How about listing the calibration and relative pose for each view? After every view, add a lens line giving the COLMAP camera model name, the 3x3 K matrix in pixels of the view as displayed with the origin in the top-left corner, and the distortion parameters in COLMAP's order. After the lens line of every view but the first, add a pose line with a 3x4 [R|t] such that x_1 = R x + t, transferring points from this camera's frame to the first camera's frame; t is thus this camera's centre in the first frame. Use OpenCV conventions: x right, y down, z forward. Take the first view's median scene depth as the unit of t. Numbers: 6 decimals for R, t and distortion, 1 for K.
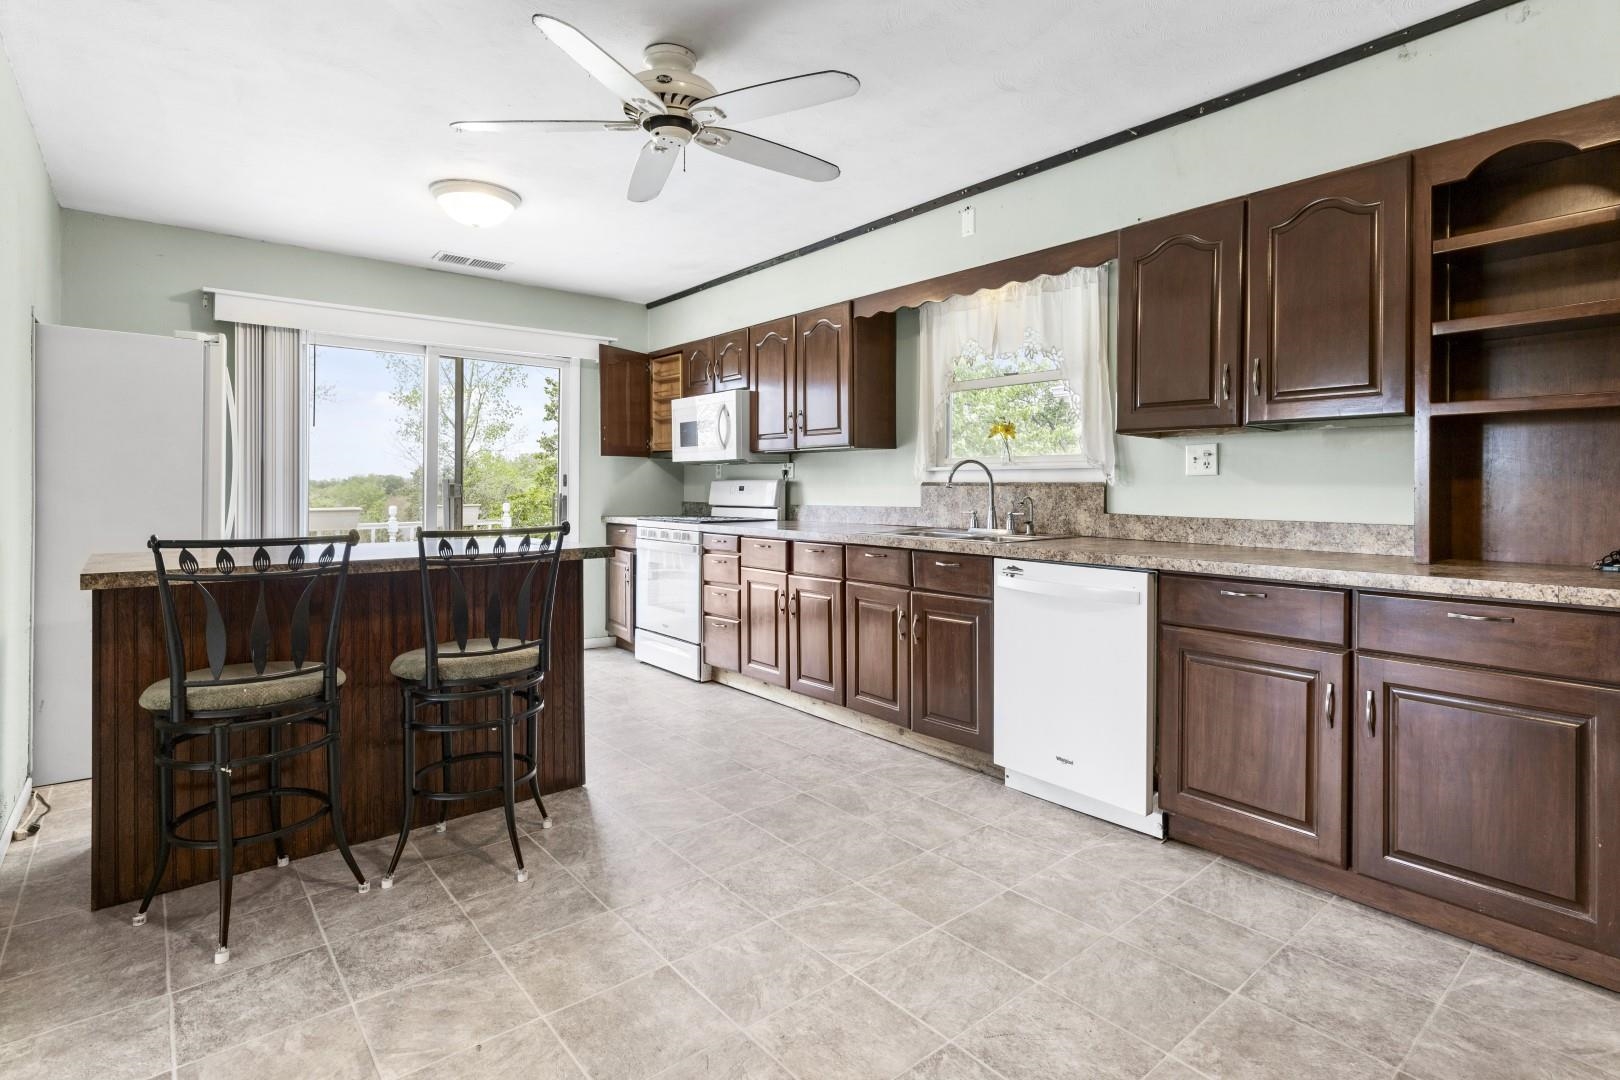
lens RADIAL K [[802.0, 0, 797.5], [0, 802.0, 485.0], [0, 0, 1]] dist [-0.002830, 0.001572]
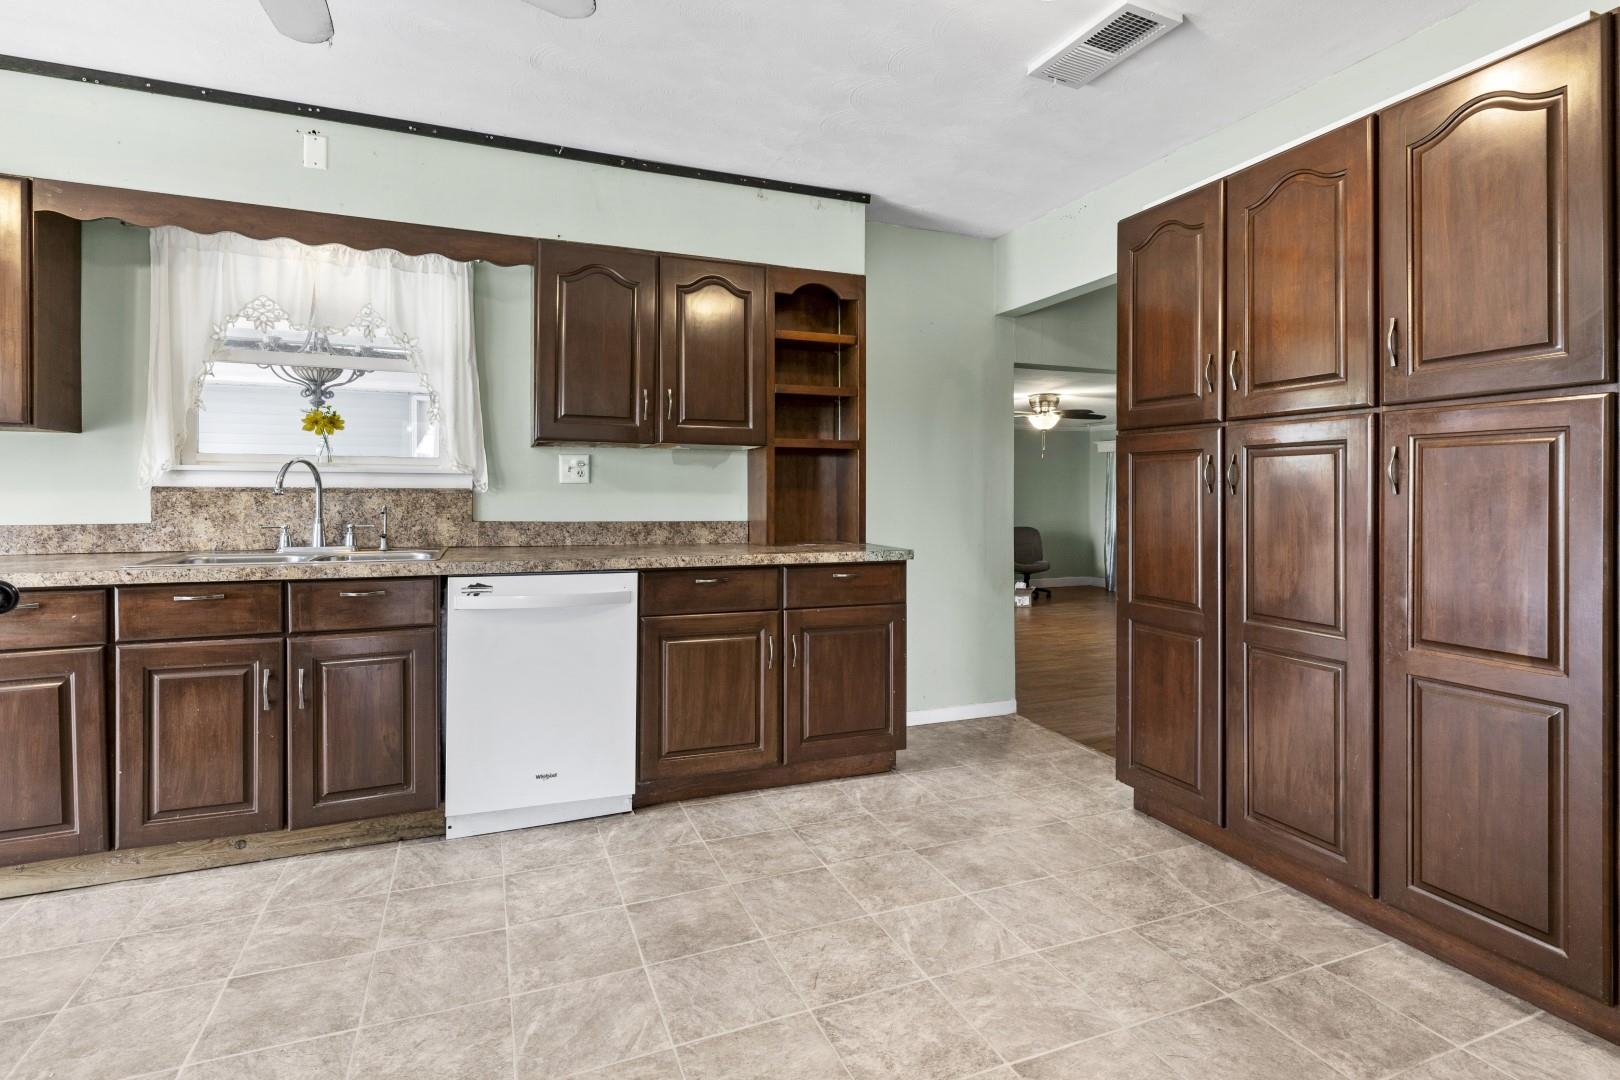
lens RADIAL K [[802.0, 0, 816.3], [0, 802.0, 490.6], [0, 0, 1]] dist [-0.002830, 0.001572]
pose [[0.289560, 0.001874, 0.957158, -0.501886], [-0.004562, 0.999989, -0.000577, -0.003380], [-0.957149, -0.004200, 0.289566, 0.405854]]
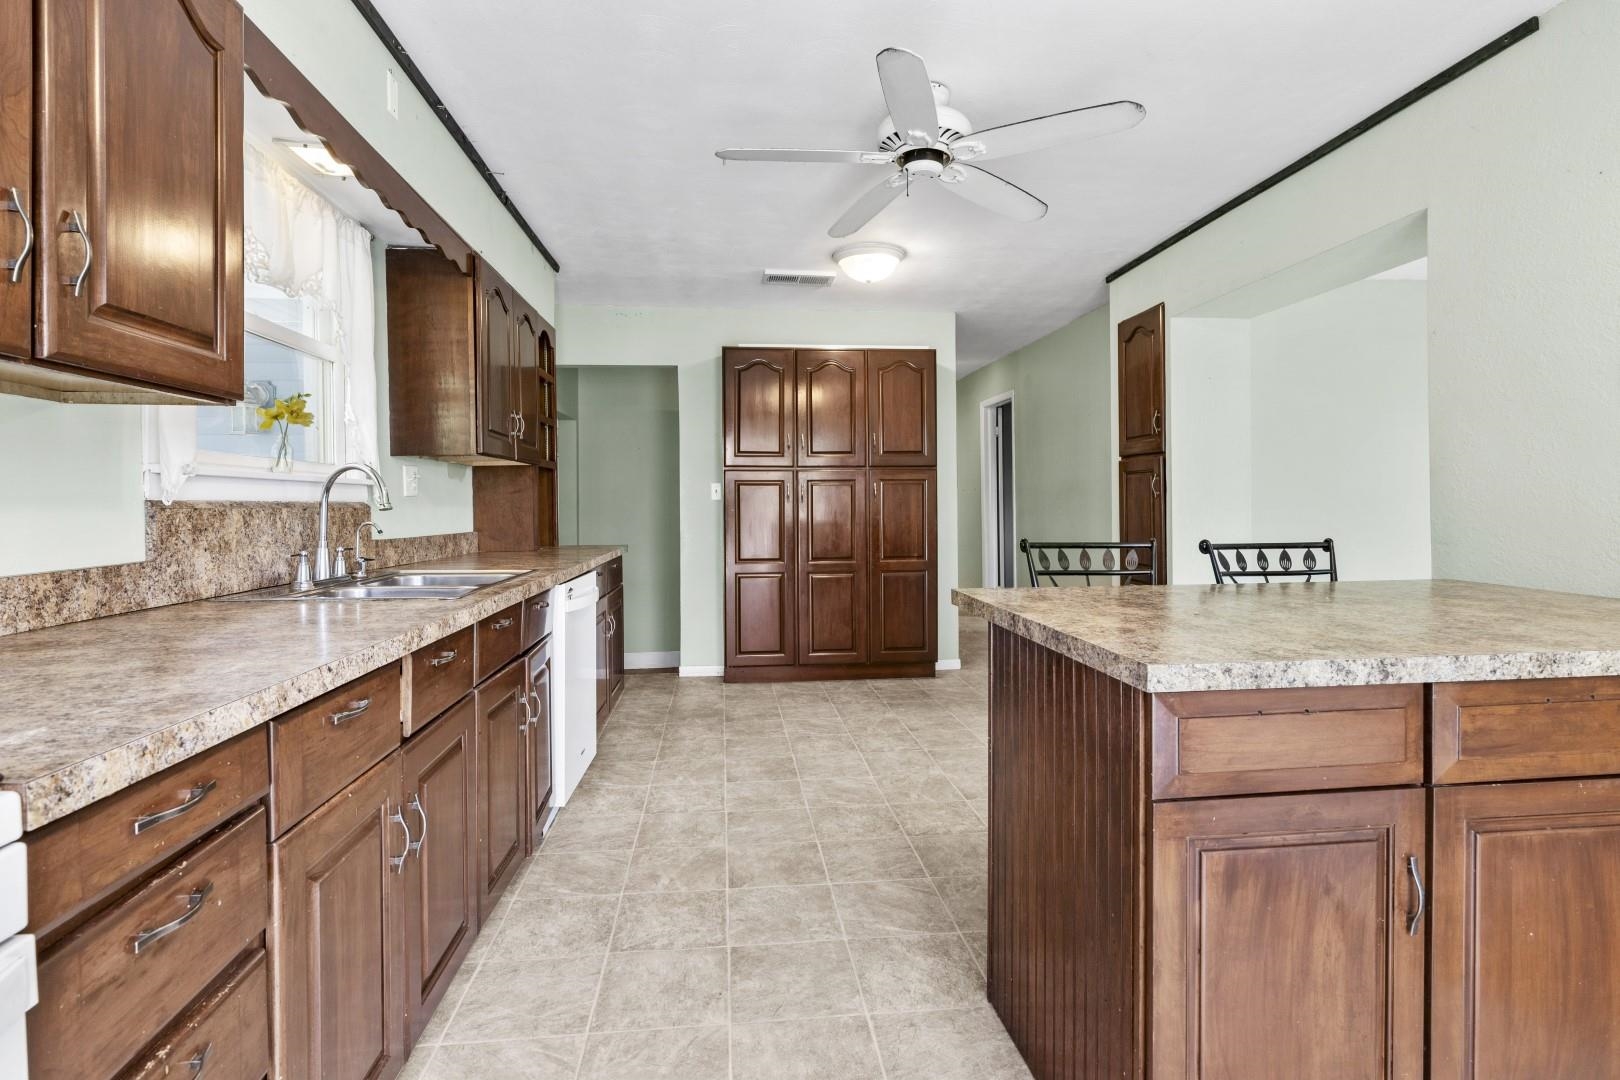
lens RADIAL K [[802.0, 0, 805.7], [0, 802.0, 502.2], [0, 0, 1]] dist [-0.002830, 0.001572]
pose [[-0.841576, 0.001334, 0.540138, -0.532876], [0.000399, 0.999998, -0.001849, -0.002620], [-0.540139, -0.001341, -0.841575, 1.769717]]
